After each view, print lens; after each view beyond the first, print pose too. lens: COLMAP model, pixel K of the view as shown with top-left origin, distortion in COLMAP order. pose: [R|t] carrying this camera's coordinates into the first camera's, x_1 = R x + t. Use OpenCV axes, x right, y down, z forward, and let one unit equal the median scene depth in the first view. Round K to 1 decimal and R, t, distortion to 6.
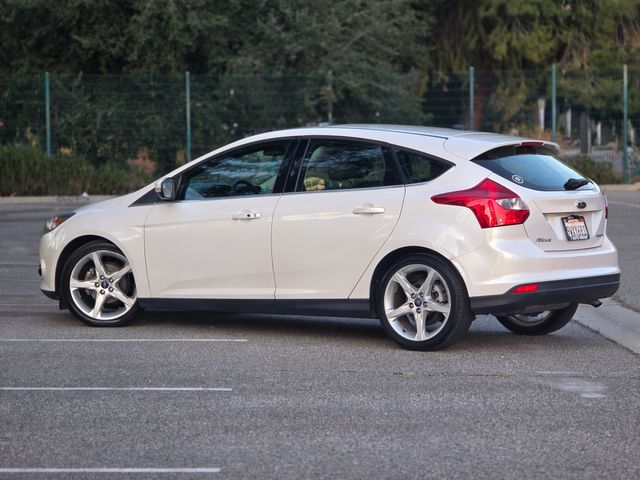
lens RADIAL K [[2165.6, 0, 320.0], [0, 2165.6, 240.0], [0, 0, 1]] dist [0.216184, 1.689080]
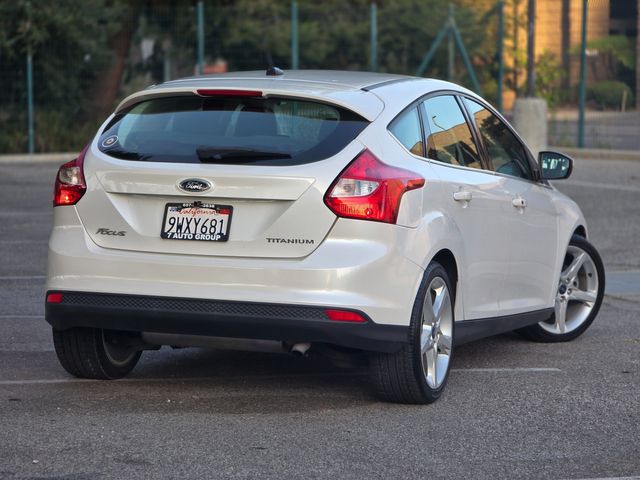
lens RADIAL K [[2165.6, 0, 320.0], [0, 2165.6, 240.0], [0, 0, 1]] dist [0.216184, 1.689080]
pose [[0.230746, 0.058066, -0.971280, 0.736544], [-0.072722, 0.996455, 0.042295, -0.029354], [0.970293, 0.060874, 0.234151, 0.864428]]
